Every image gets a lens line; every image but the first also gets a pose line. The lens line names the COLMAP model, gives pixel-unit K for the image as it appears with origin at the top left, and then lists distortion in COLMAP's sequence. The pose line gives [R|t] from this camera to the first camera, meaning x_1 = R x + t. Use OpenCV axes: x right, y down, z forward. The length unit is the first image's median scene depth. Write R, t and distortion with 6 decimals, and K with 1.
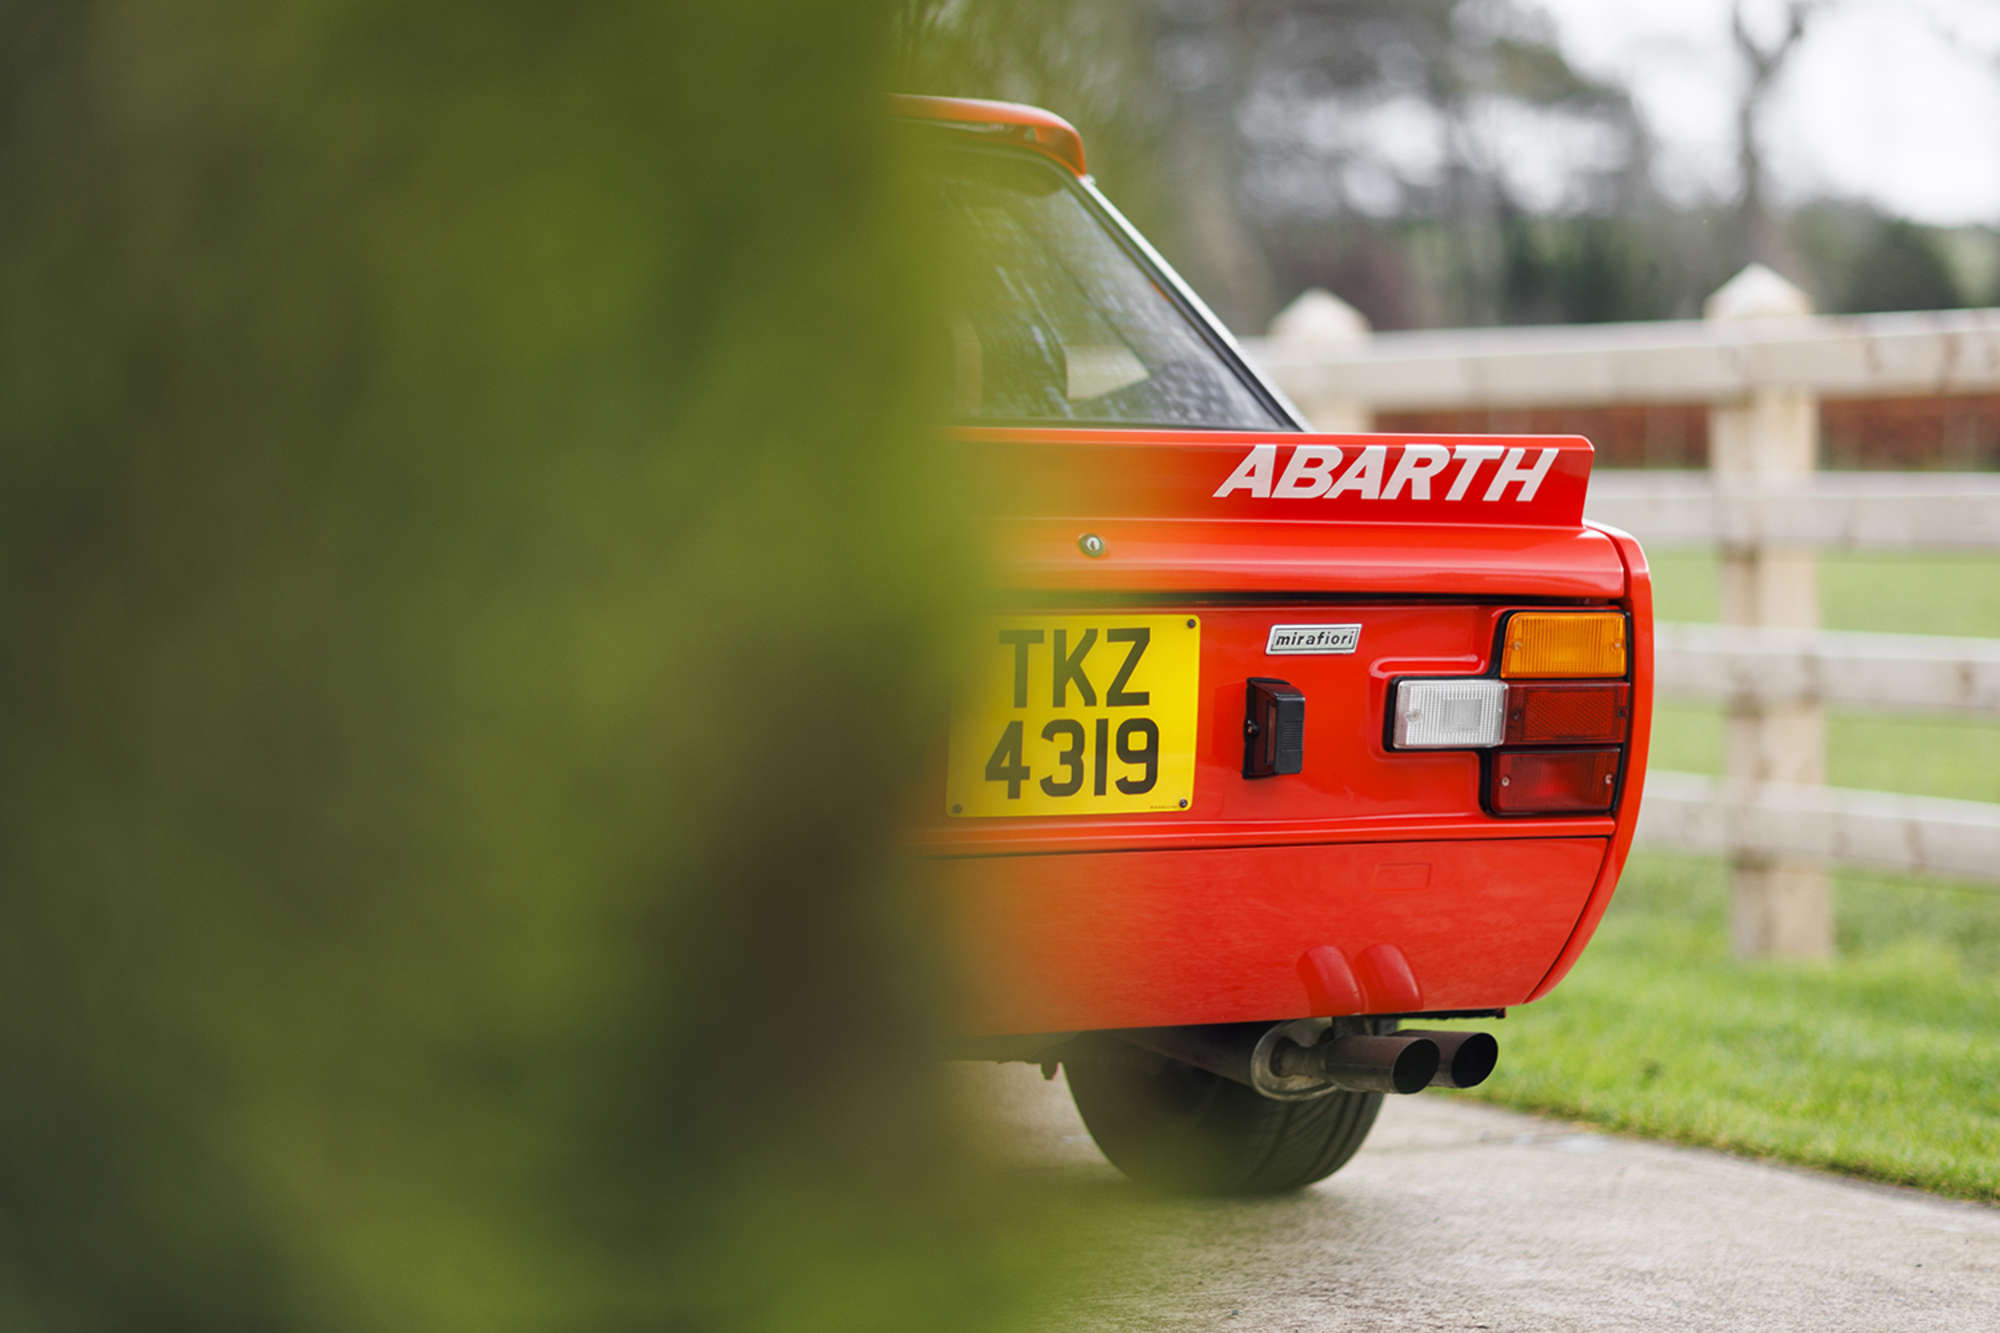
lens RADIAL K [[4818.5, 0, 995.6], [0, 4818.5, 661.7], [0, 0, 1]] dist [0.013066, 0.000000]
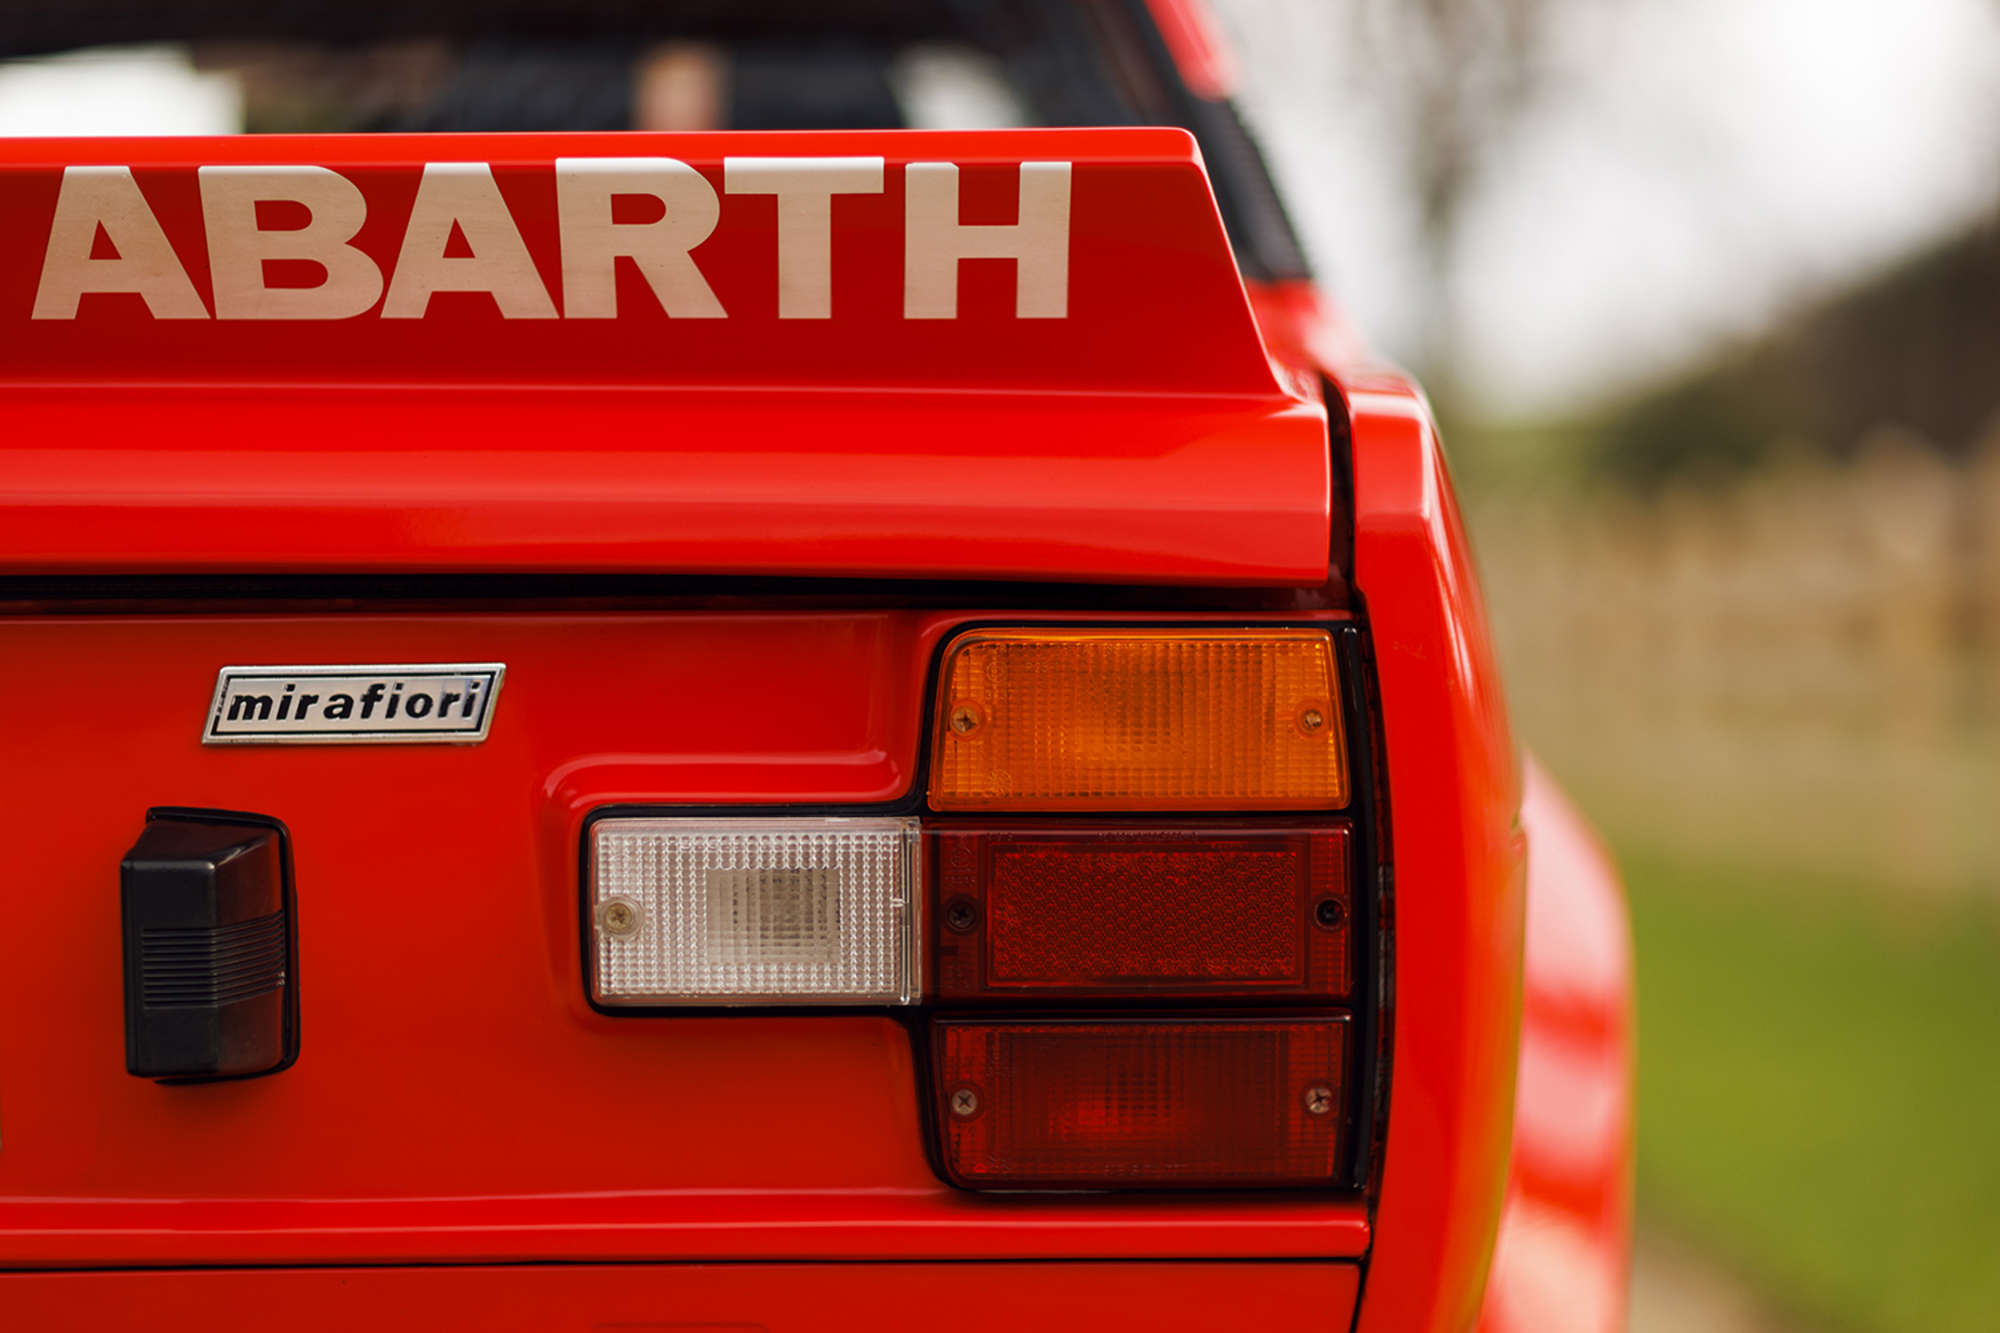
lens RADIAL K [[4818.5, 0, 1006.0], [0, 4818.5, 671.4], [0, 0, 1]] dist [0.013066, 0.000000]
pose [[0.883544, -0.010906, -0.468221, 0.279607], [-0.001764, 0.999644, -0.026613, 0.002477], [0.468345, 0.024340, 0.883210, 0.696475]]
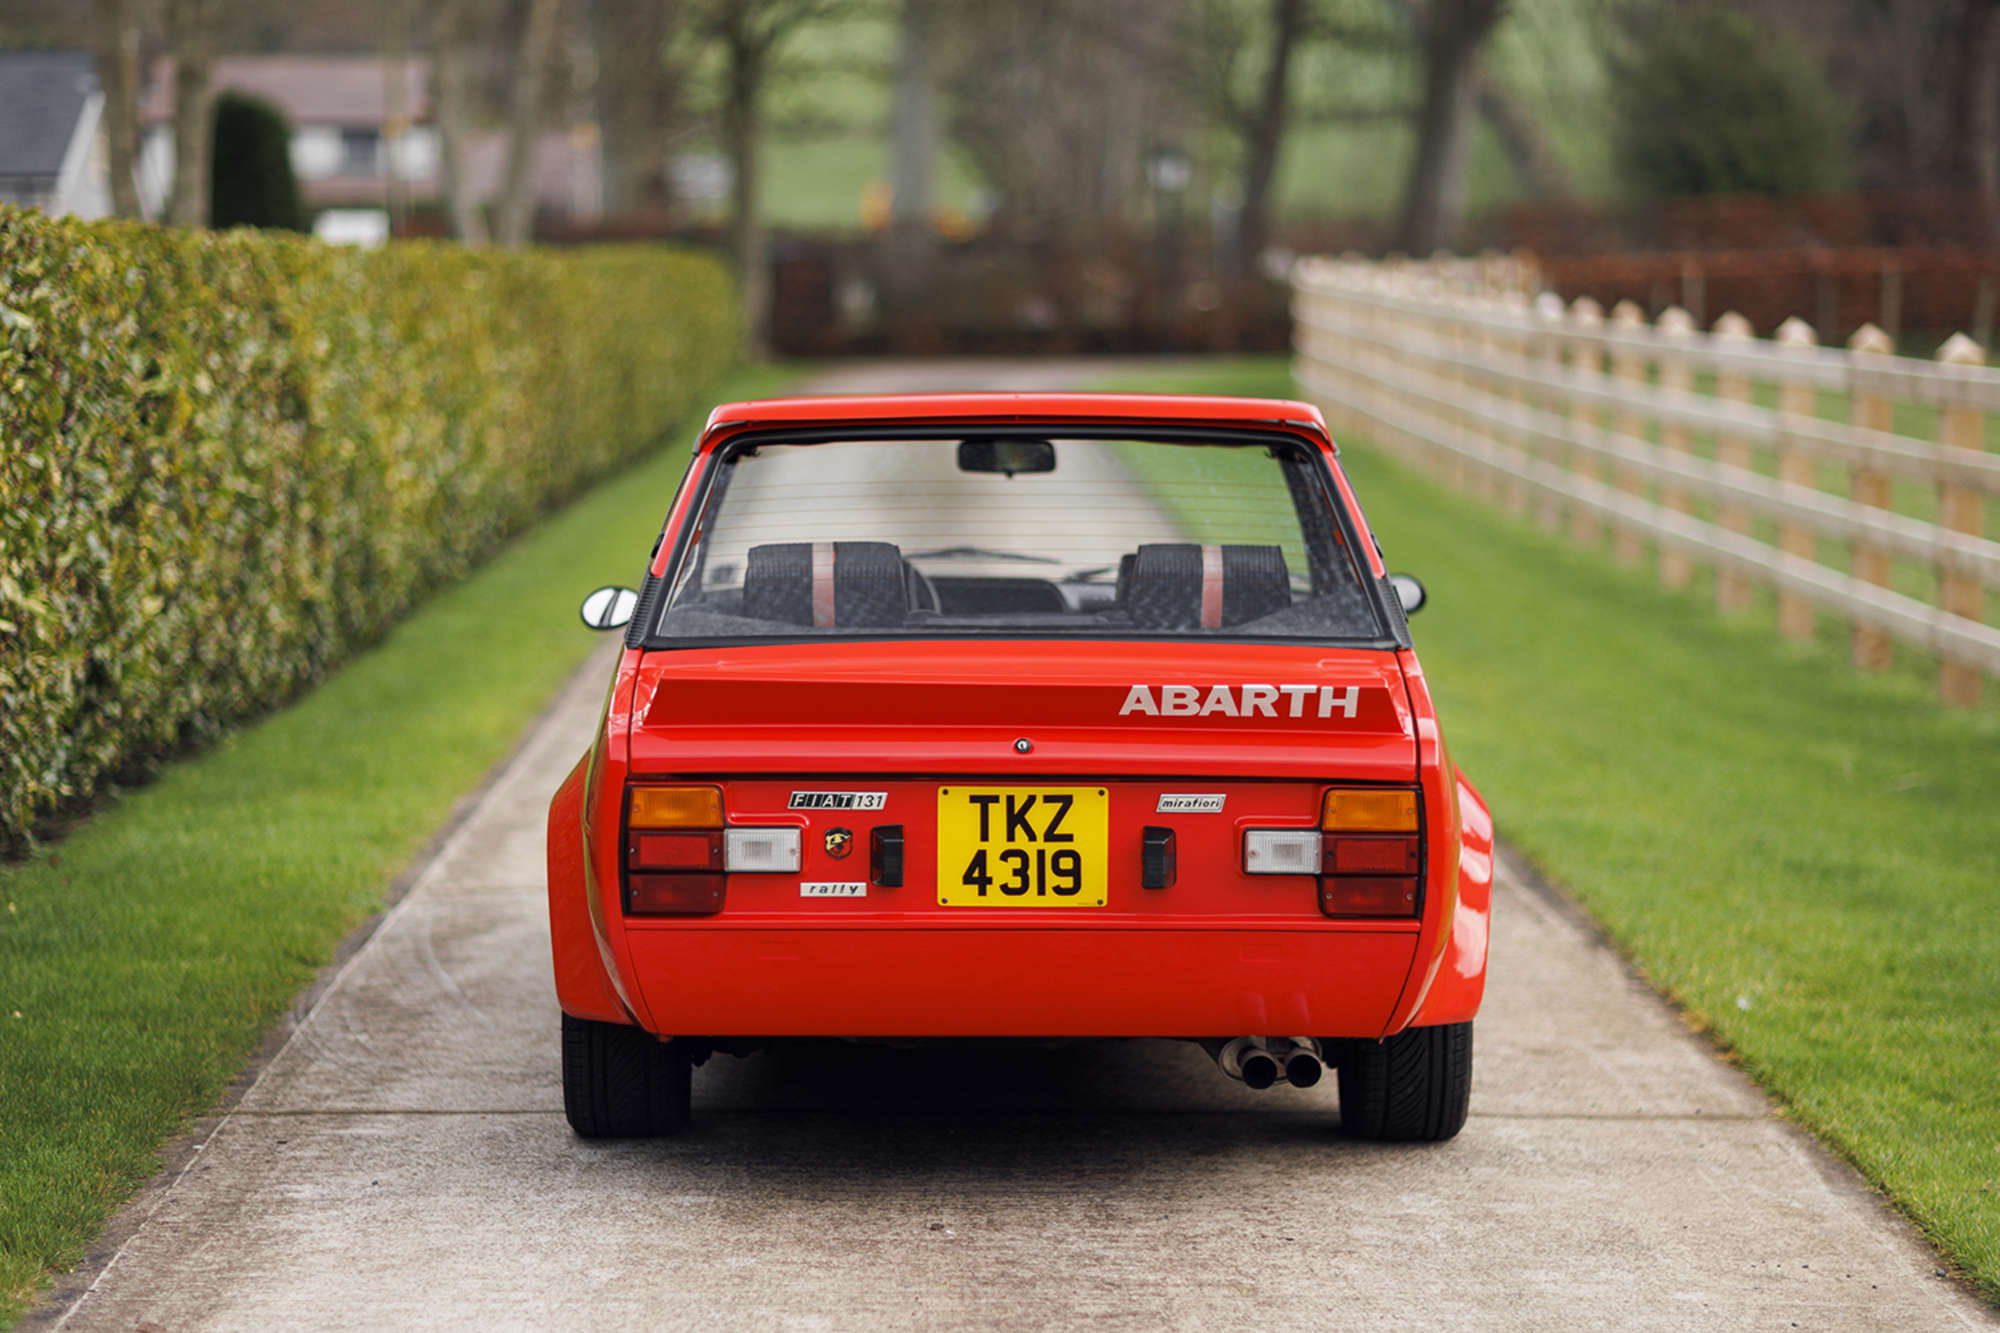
lens RADIAL K [[4818.5, 0, 997.5], [0, 4818.5, 729.0], [0, 0, 1]] dist [0.013066, 0.000000]
pose [[0.877543, 0.040827, -0.477757, 0.770111], [-0.015040, 0.998222, 0.057678, -0.120201], [0.479262, -0.043430, 0.876597, -0.432194]]
